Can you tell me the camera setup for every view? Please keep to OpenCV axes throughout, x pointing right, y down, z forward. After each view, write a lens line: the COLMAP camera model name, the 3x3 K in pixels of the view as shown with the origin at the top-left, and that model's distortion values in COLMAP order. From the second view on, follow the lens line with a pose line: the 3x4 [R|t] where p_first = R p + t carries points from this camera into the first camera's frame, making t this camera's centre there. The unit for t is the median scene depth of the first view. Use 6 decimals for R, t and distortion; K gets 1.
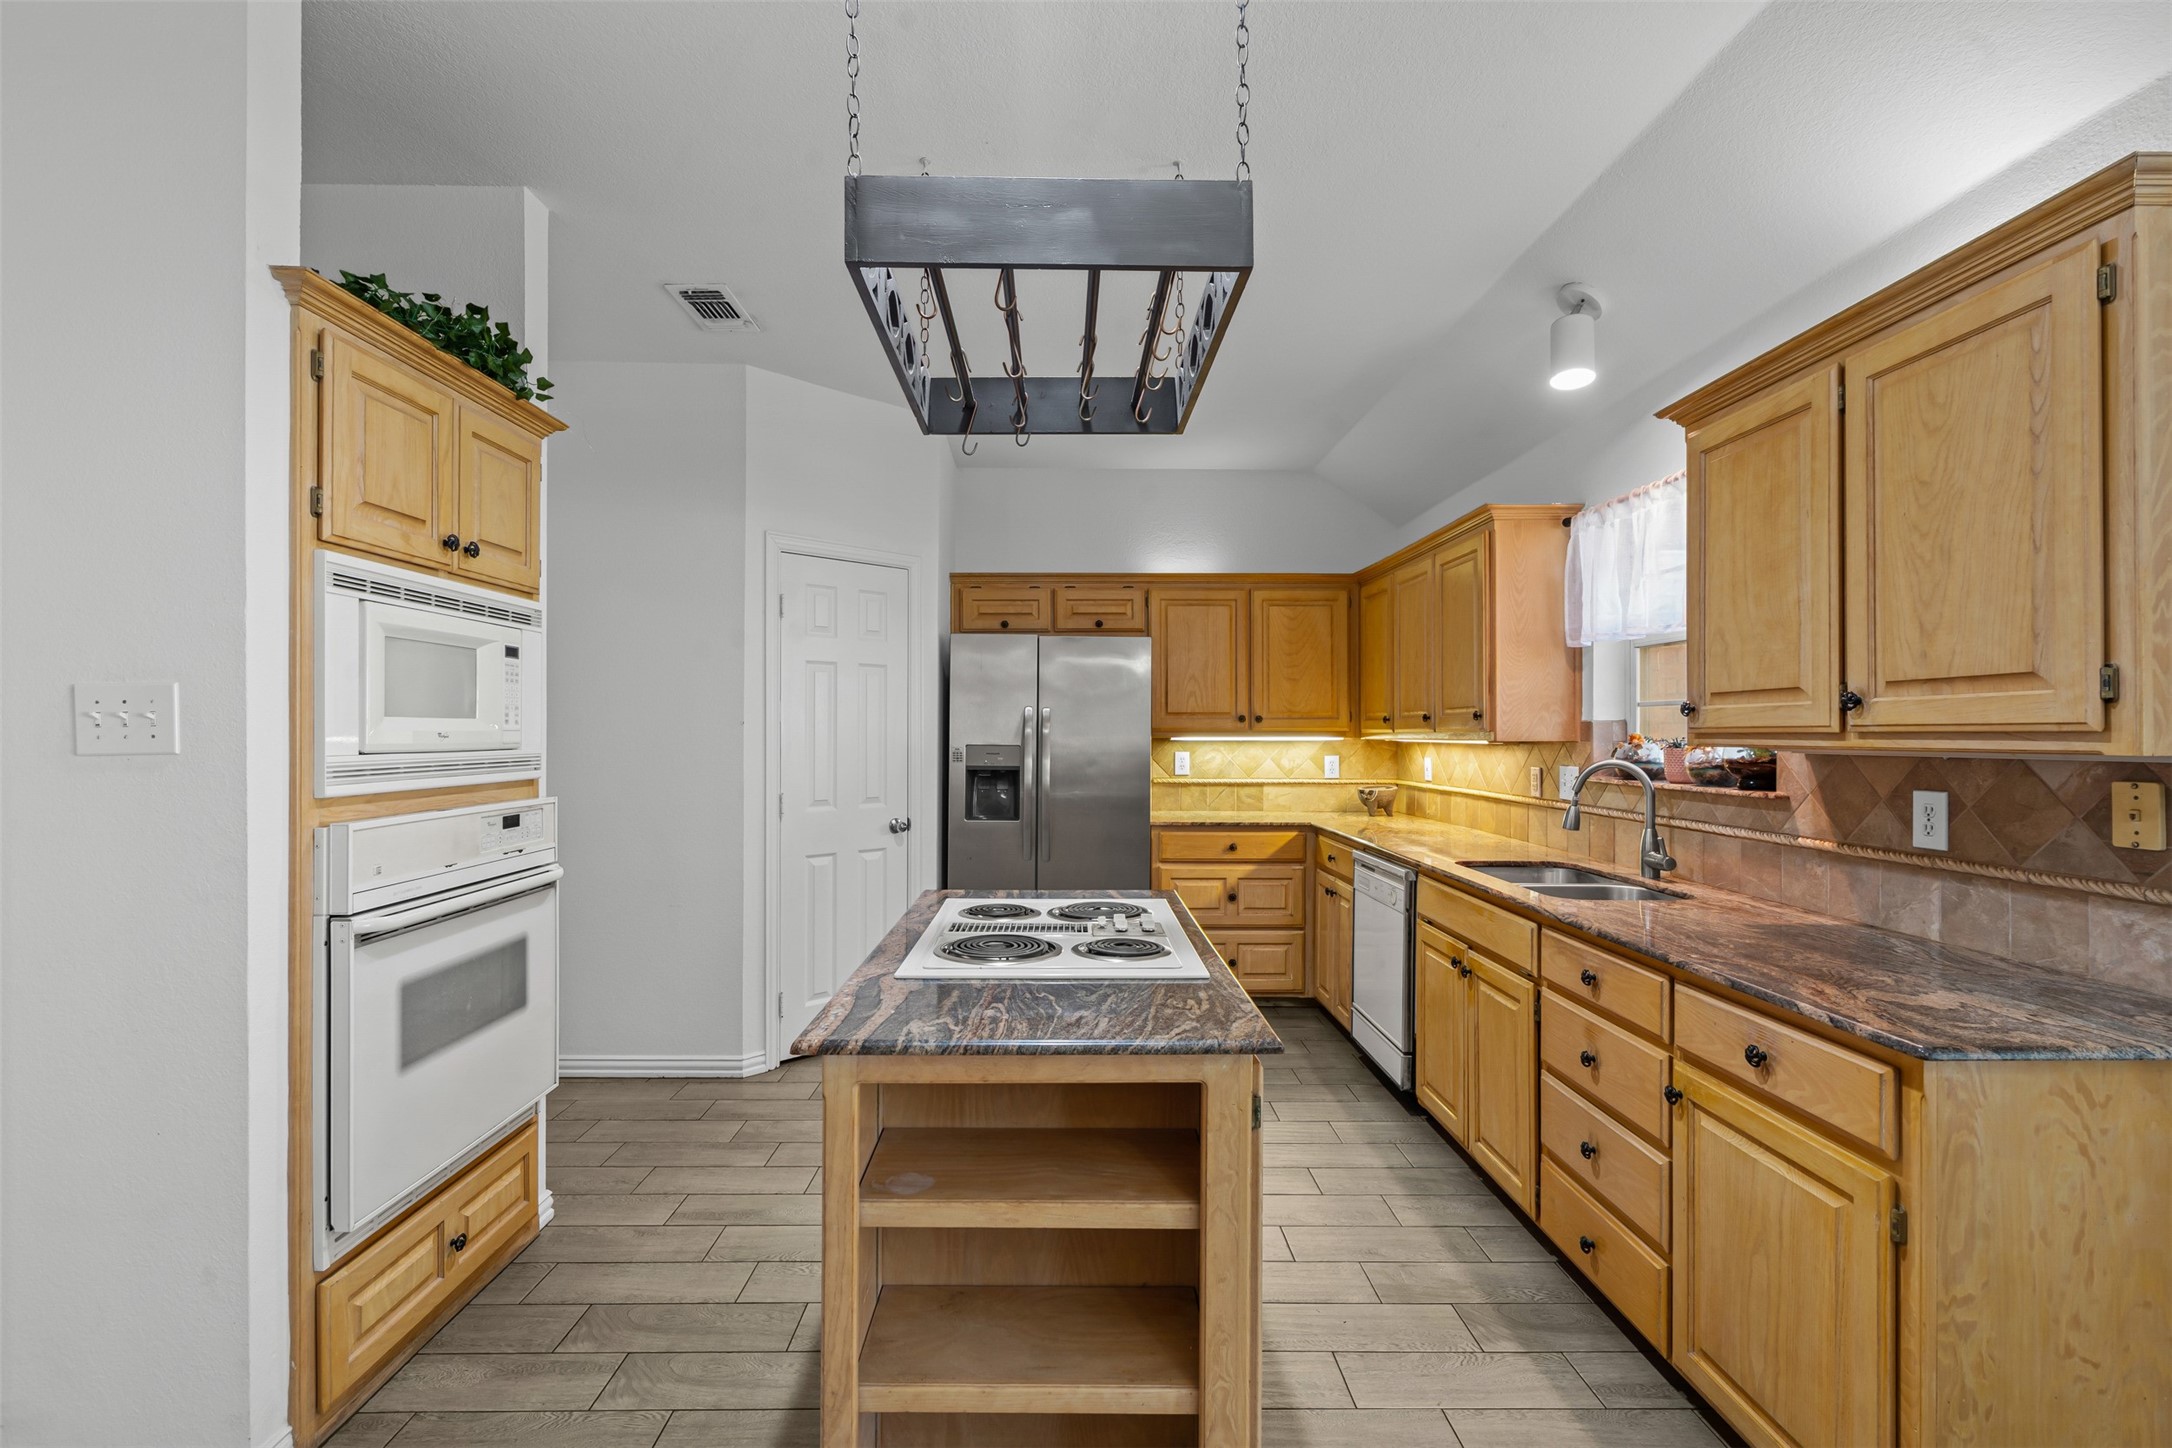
lens RADIAL K [[1004.1, 0, 1077.7], [0, 1004.1, 726.6], [0, 0, 1]] dist [-0.001530, 0.000165]
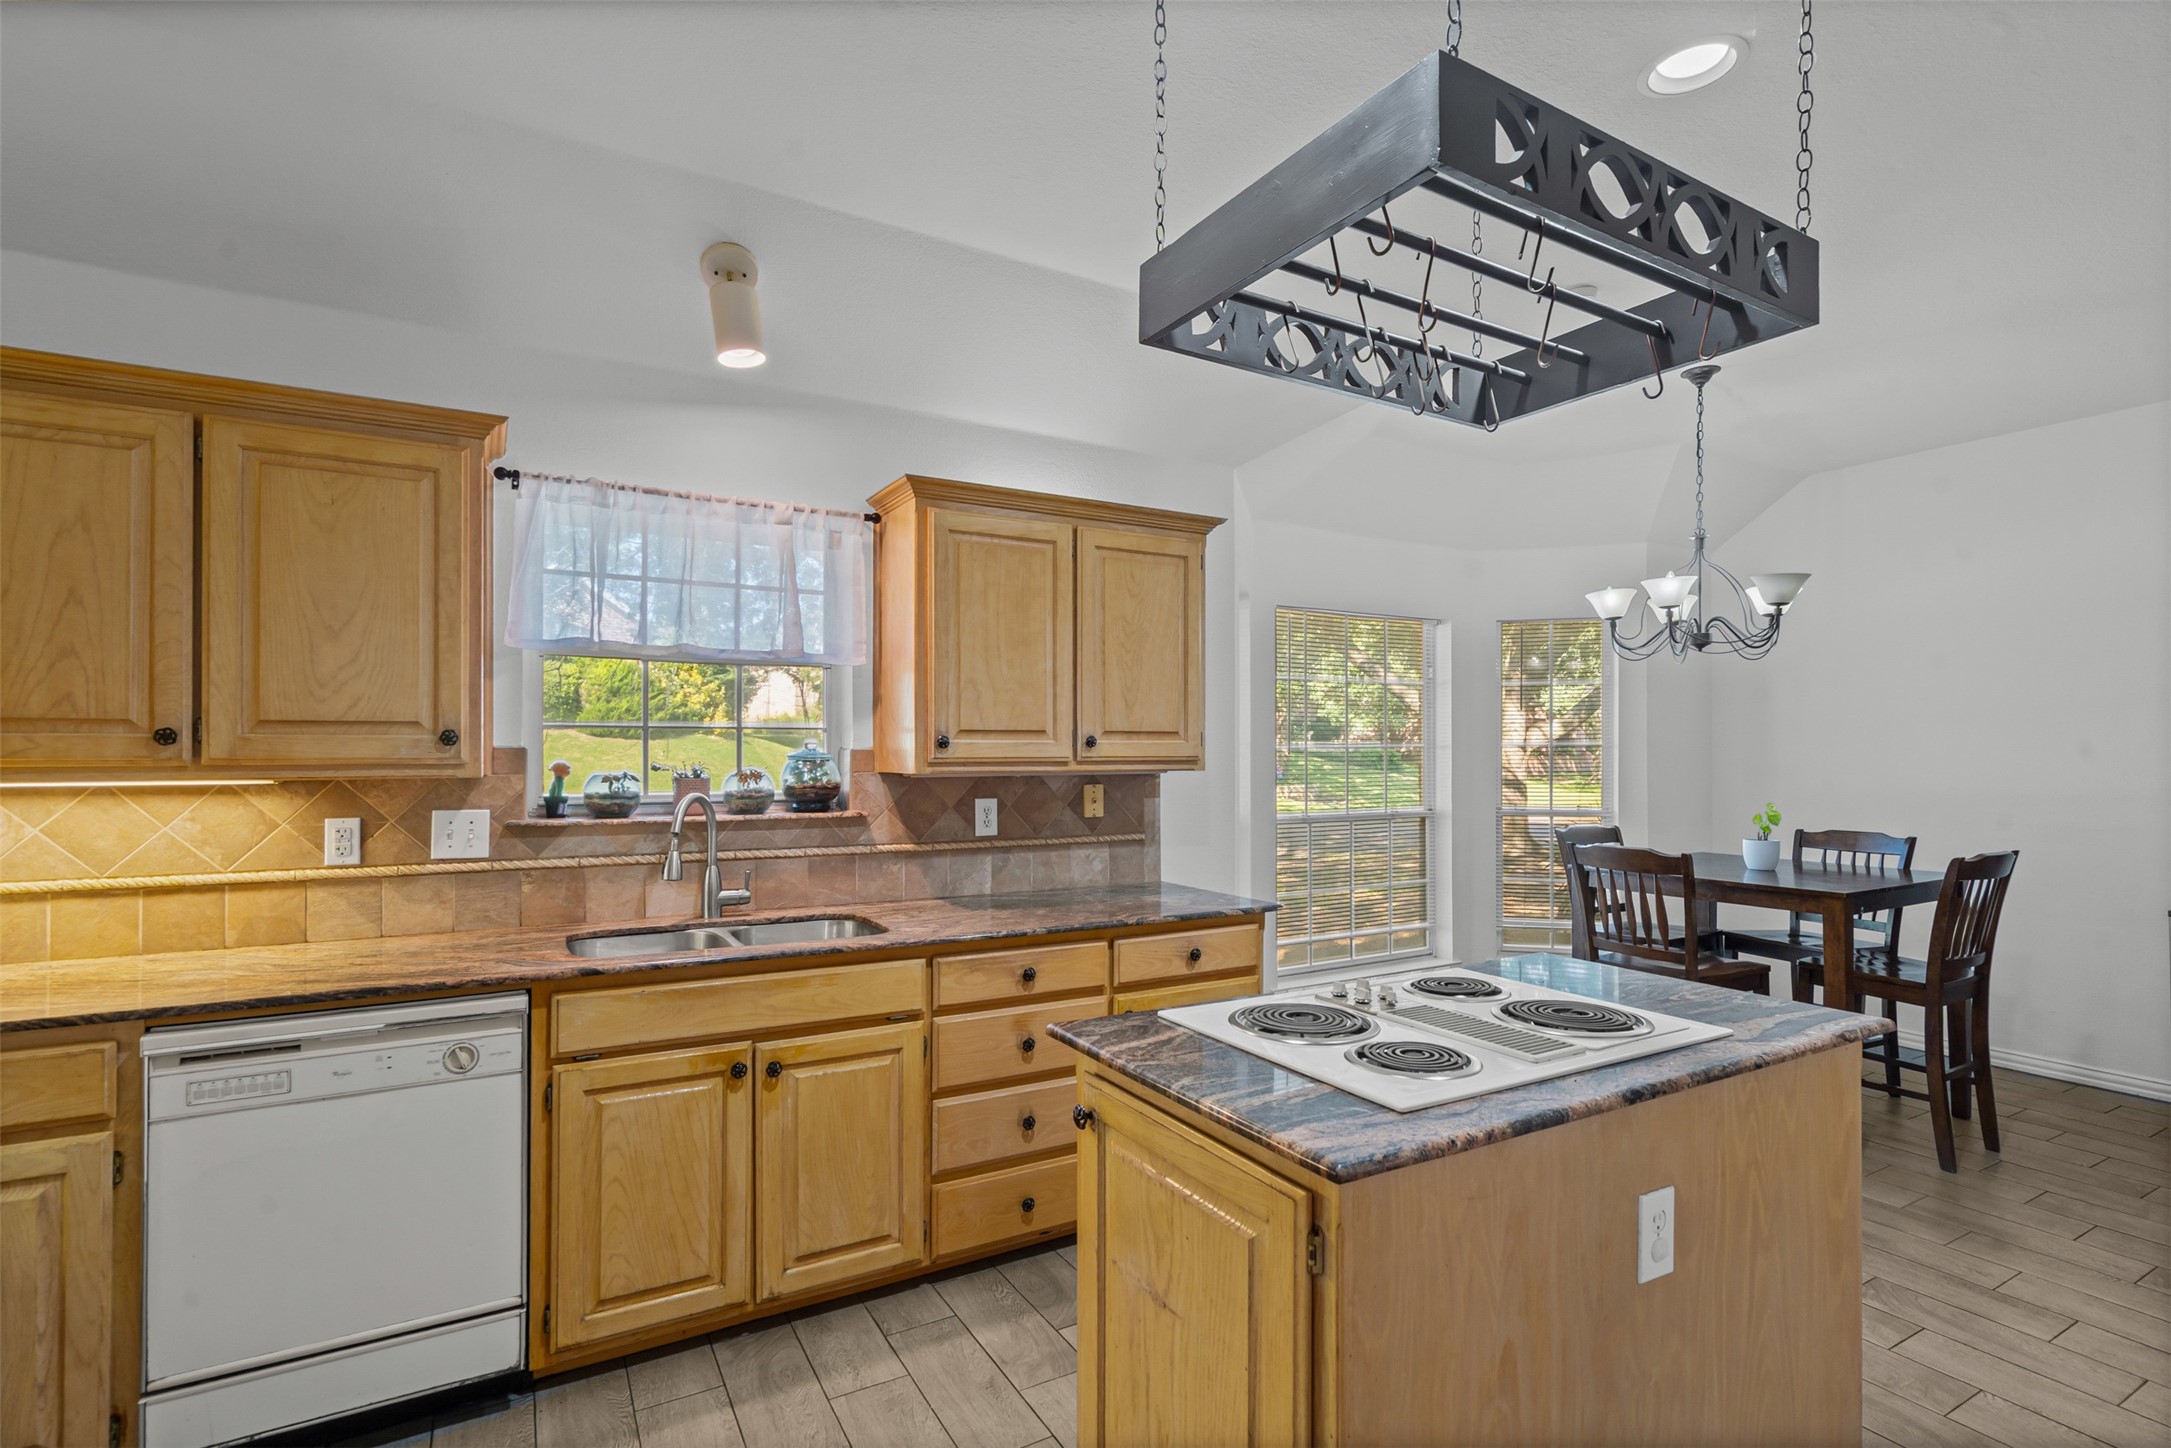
lens RADIAL K [[1003.6, 0, 1080.3], [0, 1003.6, 745.5], [0, 0, 1]] dist [-0.001530, 0.000165]
pose [[-0.477292, 0.001441, 0.878743, -0.555105], [-0.007728, 0.999953, -0.005837, -0.008687], [-0.878711, -0.009577, -0.477259, 1.545443]]
